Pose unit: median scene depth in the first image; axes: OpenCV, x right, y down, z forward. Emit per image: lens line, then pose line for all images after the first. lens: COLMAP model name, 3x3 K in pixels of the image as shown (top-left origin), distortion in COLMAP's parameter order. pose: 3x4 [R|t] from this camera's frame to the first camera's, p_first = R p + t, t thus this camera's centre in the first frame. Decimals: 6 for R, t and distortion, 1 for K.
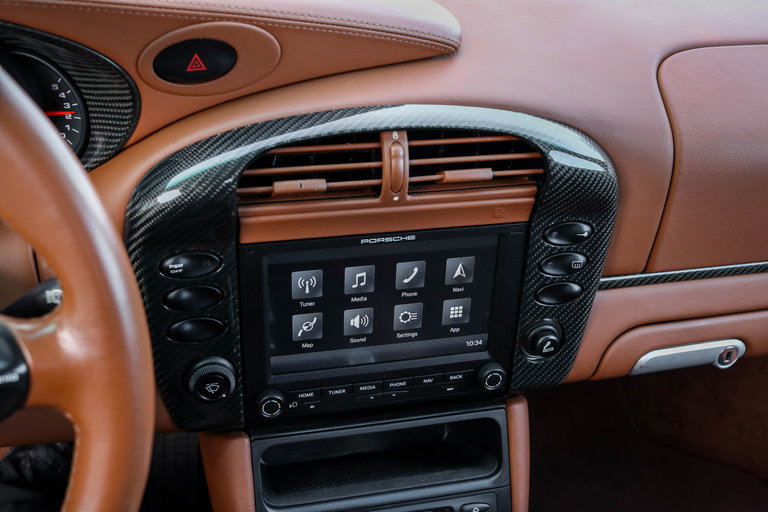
lens RADIAL K [[864.1, 0, 381.2], [0, 864.1, 260.0], [0, 0, 1]] dist [-0.098122, 0.000000]
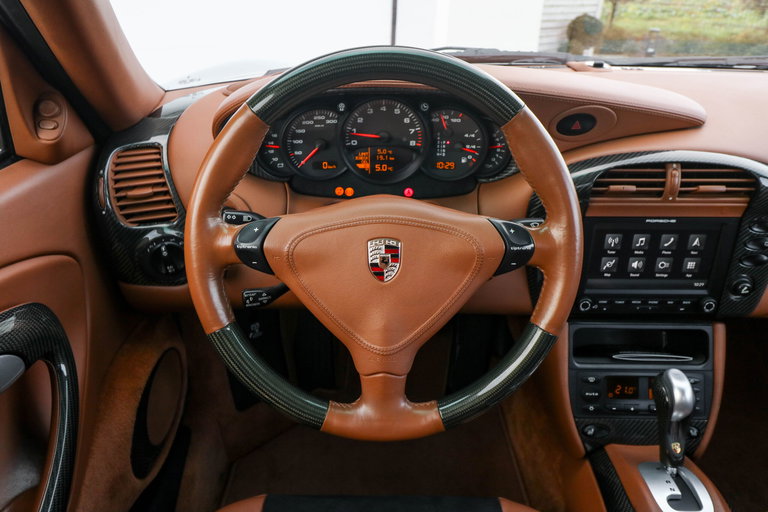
lens RADIAL K [[592.7, 0, 386.0], [0, 592.7, 247.6], [0, 0, 1]] dist [0.004139, 0.001704]
pose [[0.966343, 0.074748, -0.246157, -0.242855], [-0.089362, 0.994807, -0.048726, 0.147535], [0.241236, 0.069083, 0.968004, -0.401689]]
